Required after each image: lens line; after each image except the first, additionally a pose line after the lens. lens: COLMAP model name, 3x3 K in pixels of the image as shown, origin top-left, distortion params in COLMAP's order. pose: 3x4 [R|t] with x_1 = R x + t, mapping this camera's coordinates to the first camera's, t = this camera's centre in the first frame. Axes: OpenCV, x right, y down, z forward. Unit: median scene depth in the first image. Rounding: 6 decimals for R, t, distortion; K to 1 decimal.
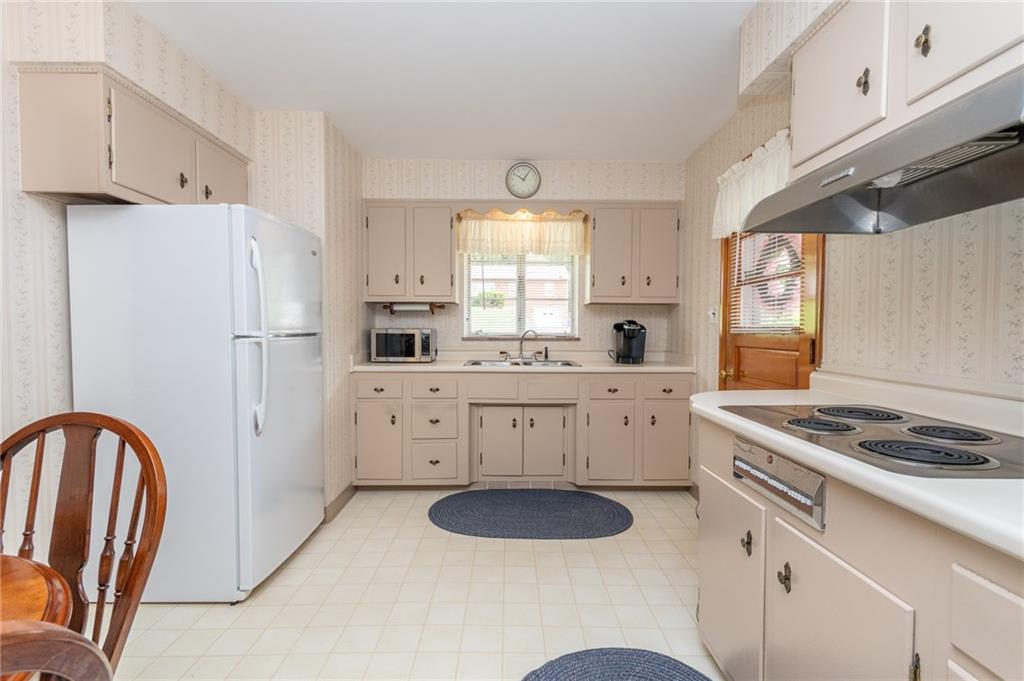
lens RADIAL K [[468.6, 0, 511.2], [0, 468.6, 339.6], [0, 0, 1]] dist [0.005557, 0.001042]
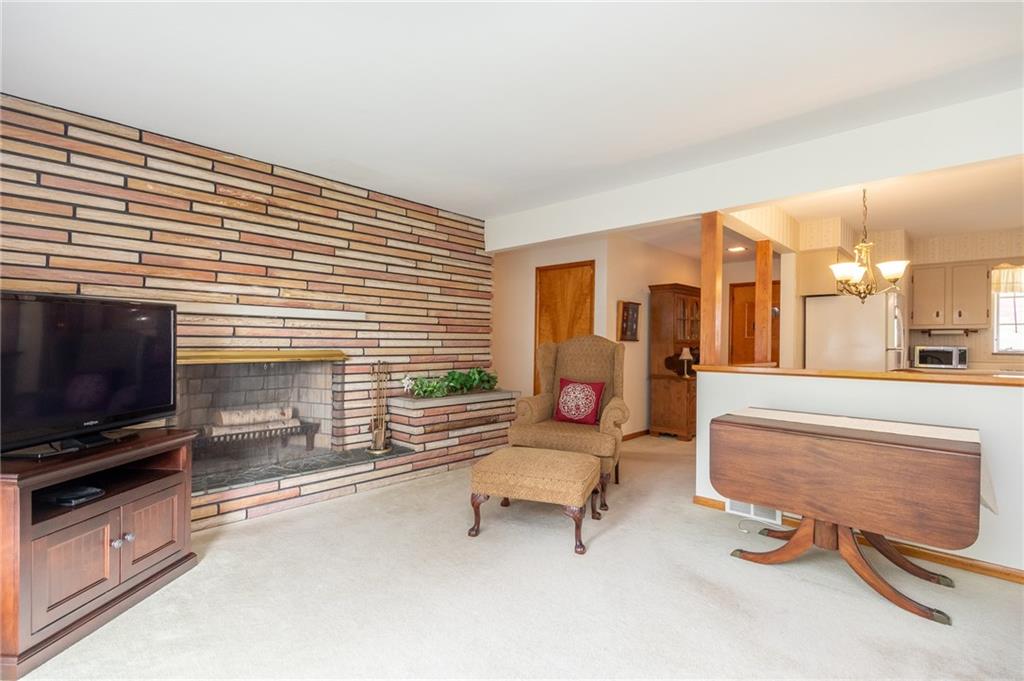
lens RADIAL K [[468.6, 0, 511.3], [0, 468.6, 342.0], [0, 0, 1]] dist [0.005557, 0.001042]
pose [[0.720376, 0.004528, -0.693569, -0.176404], [-0.023388, 0.999569, -0.017766, 0.023428], [0.693189, 0.029019, 0.720171, -1.091552]]
